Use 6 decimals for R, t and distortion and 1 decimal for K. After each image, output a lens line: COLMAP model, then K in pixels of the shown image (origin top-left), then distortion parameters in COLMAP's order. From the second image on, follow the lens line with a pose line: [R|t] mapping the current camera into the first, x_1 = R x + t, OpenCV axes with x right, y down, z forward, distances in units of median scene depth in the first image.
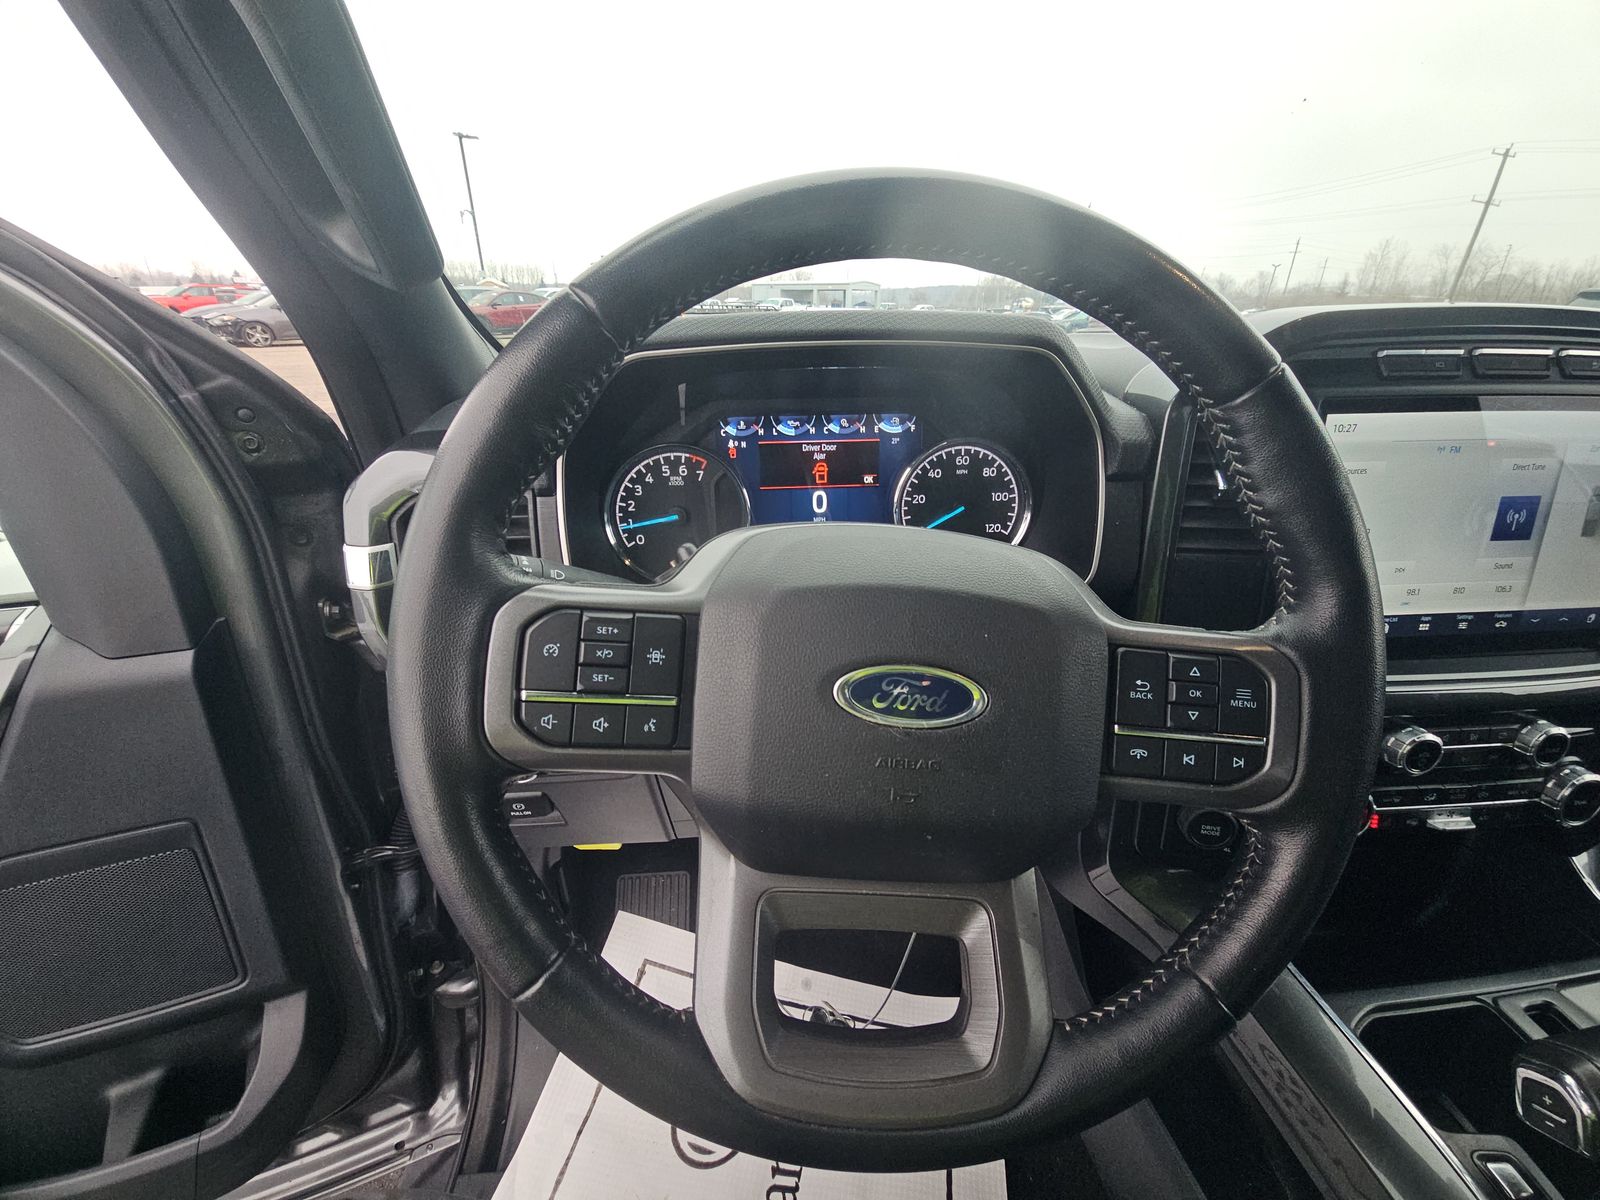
lens RADIAL K [[649.5, 0, 798.9], [0, 649.5, 612.7], [0, 0, 1]] dist [-0.006807, -0.002299]
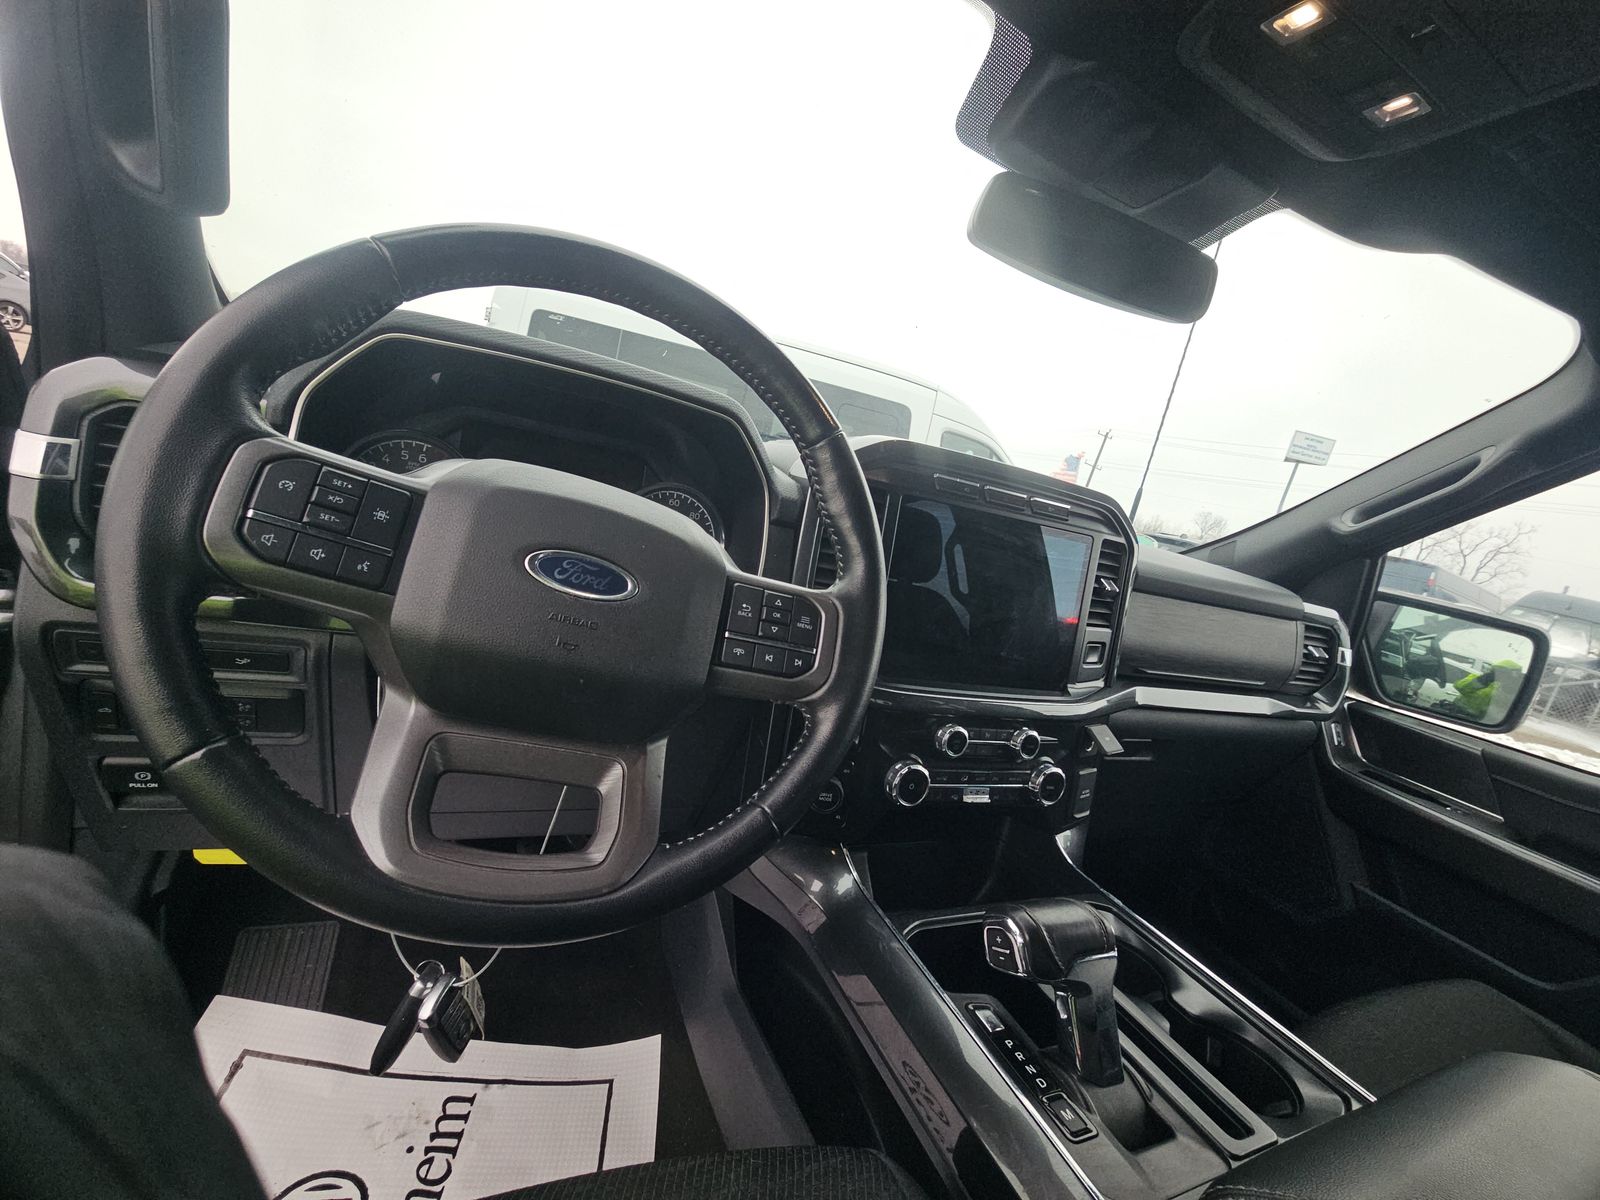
lens RADIAL K [[649.5, 0, 813.0], [0, 649.5, 595.6], [0, 0, 1]] dist [-0.006807, -0.002299]
pose [[0.915259, 0.157620, 0.370753, 0.106266], [-0.075754, 0.971204, -0.225884, 0.413842], [-0.395681, 0.178656, 0.900843, -0.431461]]
